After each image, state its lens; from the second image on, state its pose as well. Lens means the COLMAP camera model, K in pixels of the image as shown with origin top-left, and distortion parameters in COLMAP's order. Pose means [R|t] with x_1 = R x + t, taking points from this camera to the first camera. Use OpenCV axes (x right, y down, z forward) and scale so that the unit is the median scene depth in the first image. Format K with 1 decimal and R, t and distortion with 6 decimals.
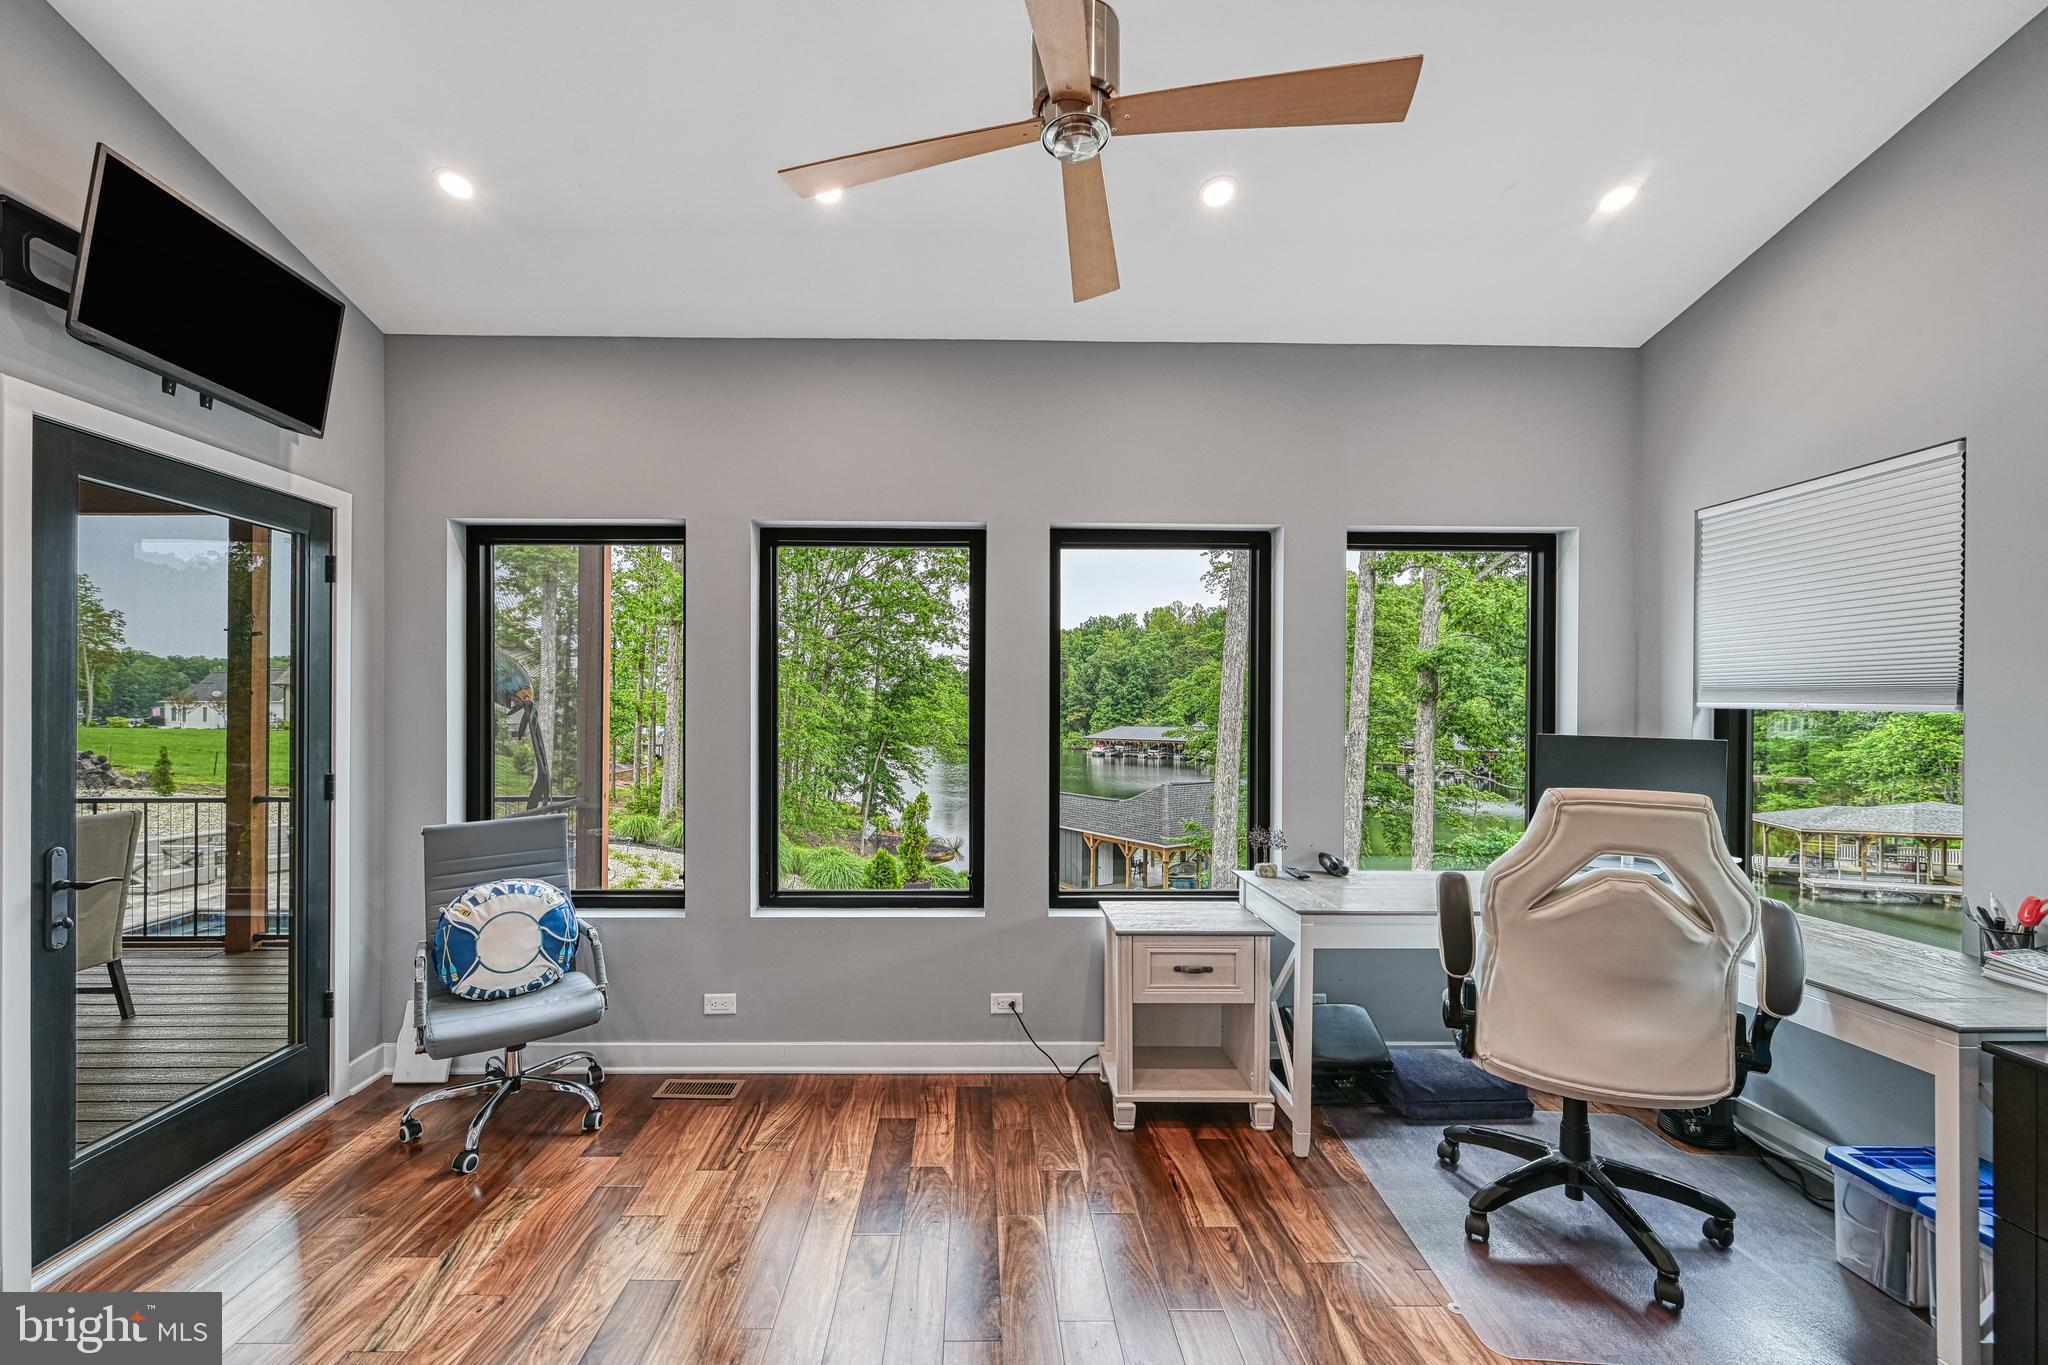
lens RADIAL K [[841.4, 0, 988.4], [0, 841.4, 714.7], [0, 0, 1]] dist [-0.001924, -0.000084]
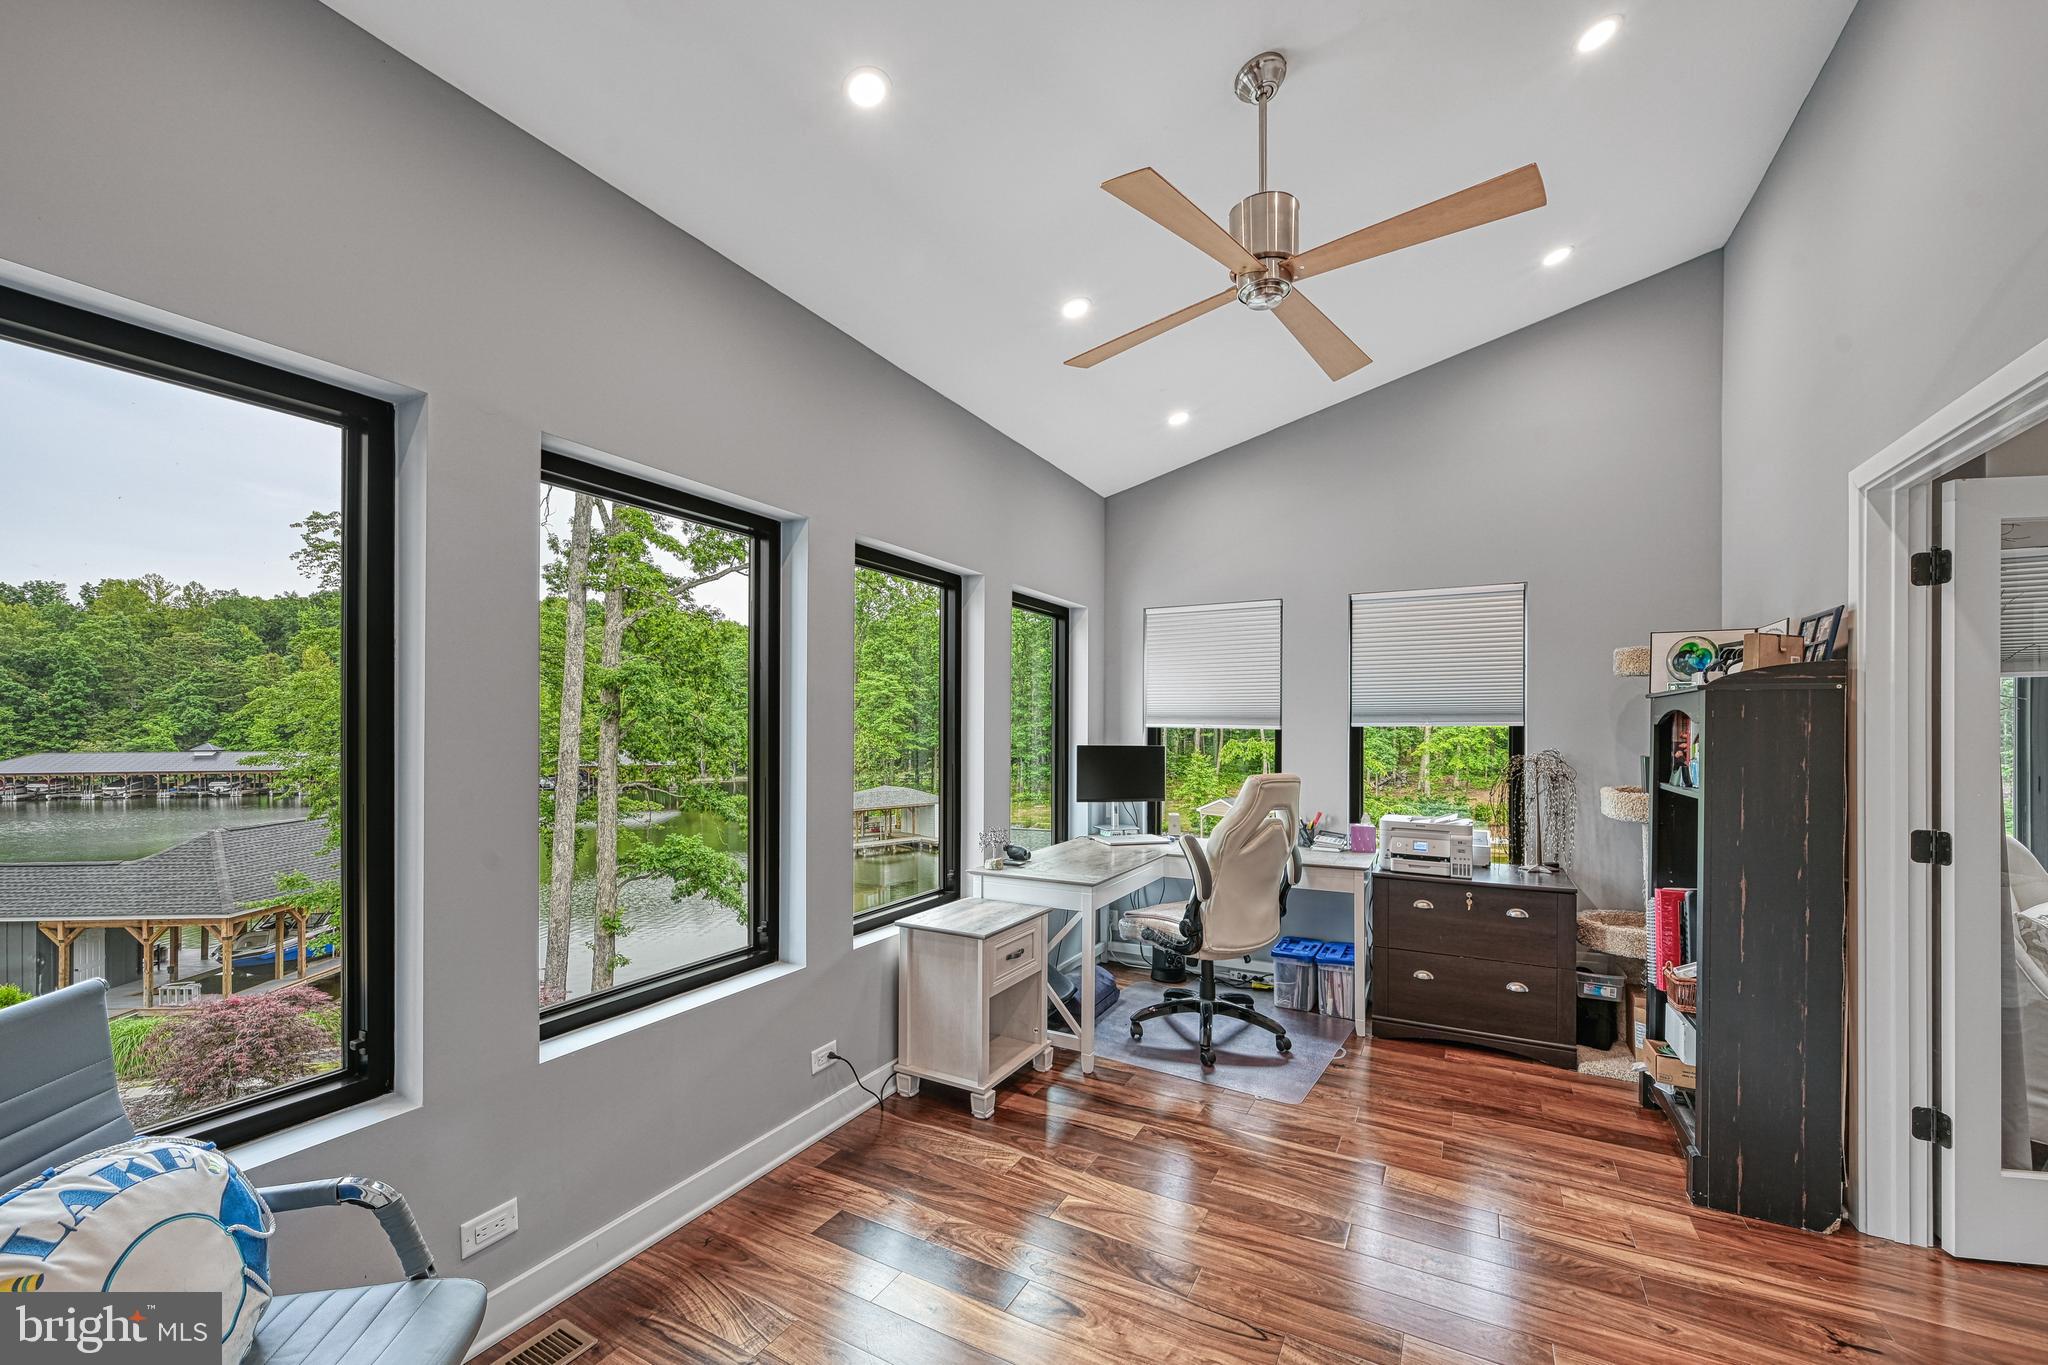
lens RADIAL K [[827.8, 0, 1019.9], [0, 827.8, 730.3], [0, 0, 1]] dist [0.007216, -0.000004]
pose [[0.484727, -0.006858, 0.874638, -0.122840], [0.007916, 0.999963, 0.003454, -0.001596], [-0.874630, 0.005249, 0.484763, 0.072259]]
